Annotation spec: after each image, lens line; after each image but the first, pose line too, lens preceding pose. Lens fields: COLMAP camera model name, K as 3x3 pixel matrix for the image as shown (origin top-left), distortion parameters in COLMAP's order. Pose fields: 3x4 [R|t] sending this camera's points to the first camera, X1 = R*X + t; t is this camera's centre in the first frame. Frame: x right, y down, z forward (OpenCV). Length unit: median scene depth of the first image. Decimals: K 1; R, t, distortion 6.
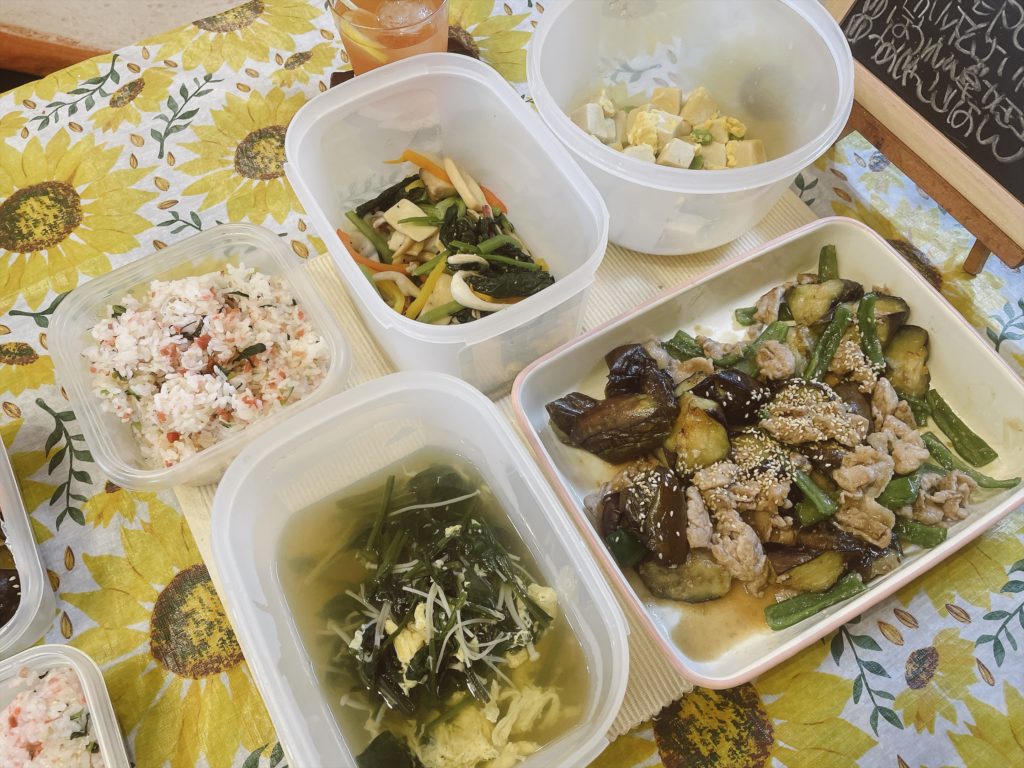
lens RADIAL K [[653.3, 0, 512.0], [0, 653.3, 384.0], [0, 0, 1]] dist [0.004135, -0.036162]
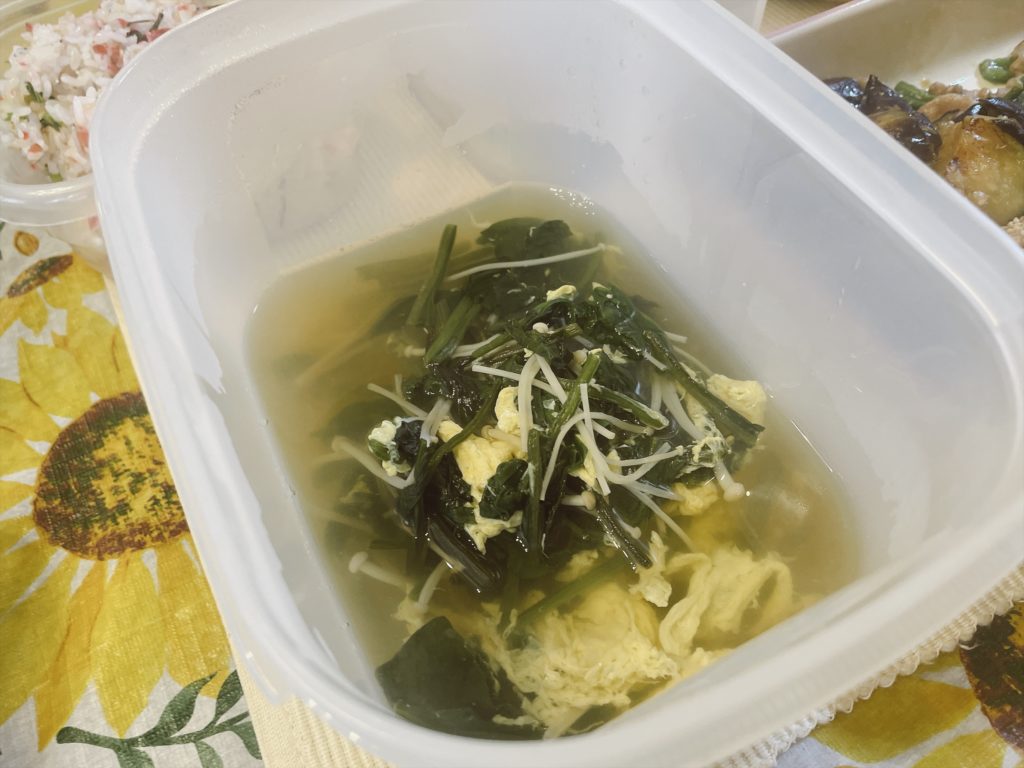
lens RADIAL K [[715.5, 0, 512.0], [0, 715.5, 384.0], [0, 0, 1]] dist [0.007269, -0.040892]
pose [[0.996743, -0.004405, -0.080527, -0.078642], [-0.003696, 0.994962, -0.100180, 0.340952], [0.080563, 0.100151, 0.991705, 0.379453]]
